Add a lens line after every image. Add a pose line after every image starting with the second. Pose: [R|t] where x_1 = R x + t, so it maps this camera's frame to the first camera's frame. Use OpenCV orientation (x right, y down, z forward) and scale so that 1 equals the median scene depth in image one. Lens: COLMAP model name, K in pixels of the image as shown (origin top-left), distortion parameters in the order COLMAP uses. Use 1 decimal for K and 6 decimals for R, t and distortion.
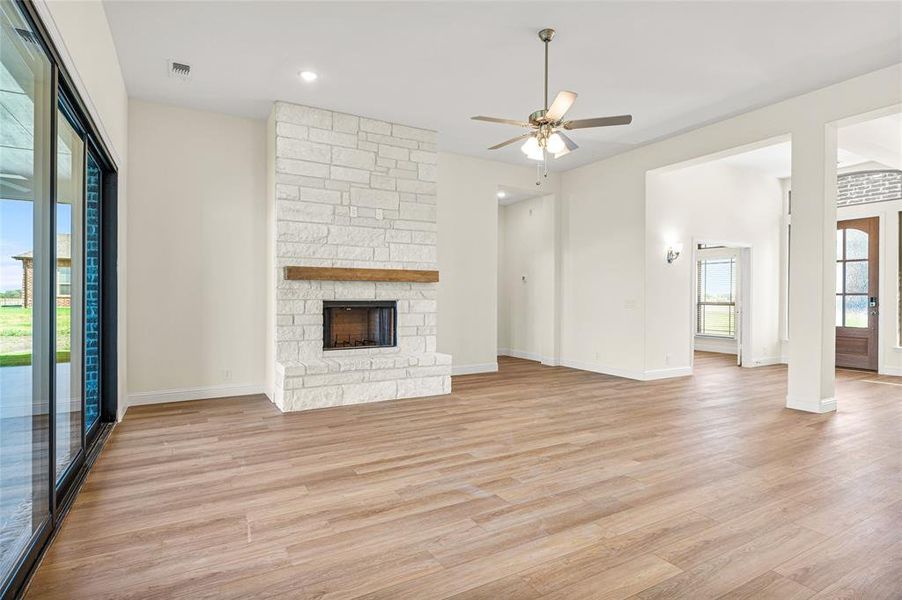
lens RADIAL K [[472.6, 0, 451.0], [0, 472.6, 300.0], [0, 0, 1]] dist [-0.000020, -0.000180]
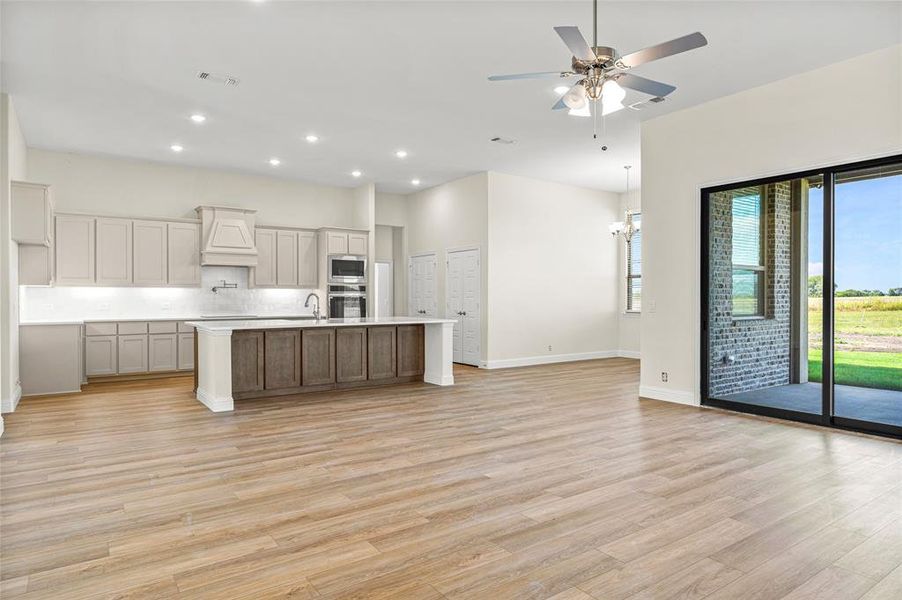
lens RADIAL K [[622.7, 0, 451.0], [0, 622.7, 300.0], [0, 0, 1]] dist [-0.002648, -0.000726]
pose [[-0.993295, 0.008733, -0.115281, 0.585451], [0.008429, 0.999960, 0.003121, -0.009755], [0.115303, 0.002128, -0.993328, 2.143639]]
